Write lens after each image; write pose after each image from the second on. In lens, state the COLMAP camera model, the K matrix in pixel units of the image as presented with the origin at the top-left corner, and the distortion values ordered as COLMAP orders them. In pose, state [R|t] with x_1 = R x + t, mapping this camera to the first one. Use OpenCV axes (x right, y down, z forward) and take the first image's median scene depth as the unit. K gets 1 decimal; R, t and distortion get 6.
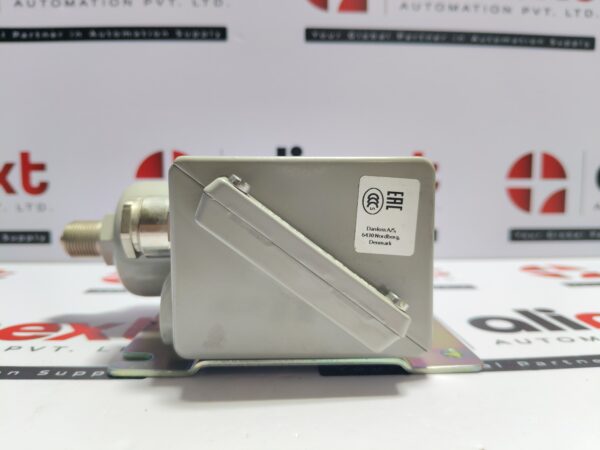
lens RADIAL K [[494.3, 0, 297.4], [0, 494.3, 225.3], [0, 0, 1]] dist [-0.056792, -0.011592]
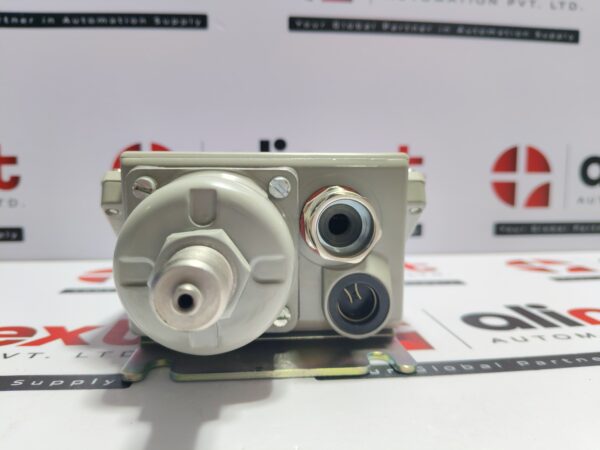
lens RADIAL K [[494.3, 0, 298.2], [0, 494.3, 225.7], [0, 0, 1]] dist [-0.056792, -0.011592]
pose [[0.998767, -0.005156, 0.049375, -0.015121], [0.004459, 0.999889, 0.014217, -0.003130], [-0.049443, -0.013980, 0.998679, 0.026704]]
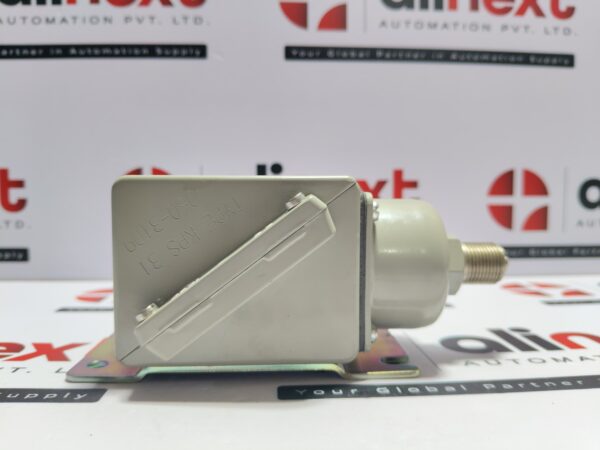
lens RADIAL K [[494.3, 0, 298.3], [0, 494.3, 223.1], [0, 0, 1]] dist [-0.056792, -0.011592]
pose [[0.999973, -0.000036, 0.007370, 0.036718], [0.000309, 0.999316, -0.036980, -0.002722], [-0.007363, 0.036982, 0.999289, 0.008283]]
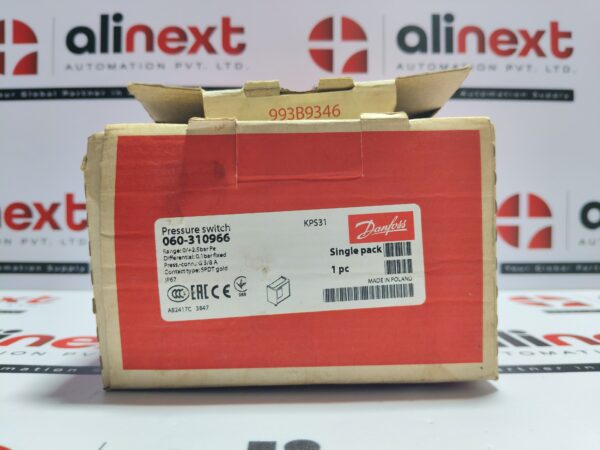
lens RADIAL K [[494.3, 0, 295.1], [0, 494.3, 220.7], [0, 0, 1]] dist [-0.056792, -0.011592]
pose [[0.999096, 0.000689, -0.042508, 0.022404], [-0.004320, 0.996338, -0.085391, 0.009698], [0.042293, 0.085497, 0.995440, -0.127566]]
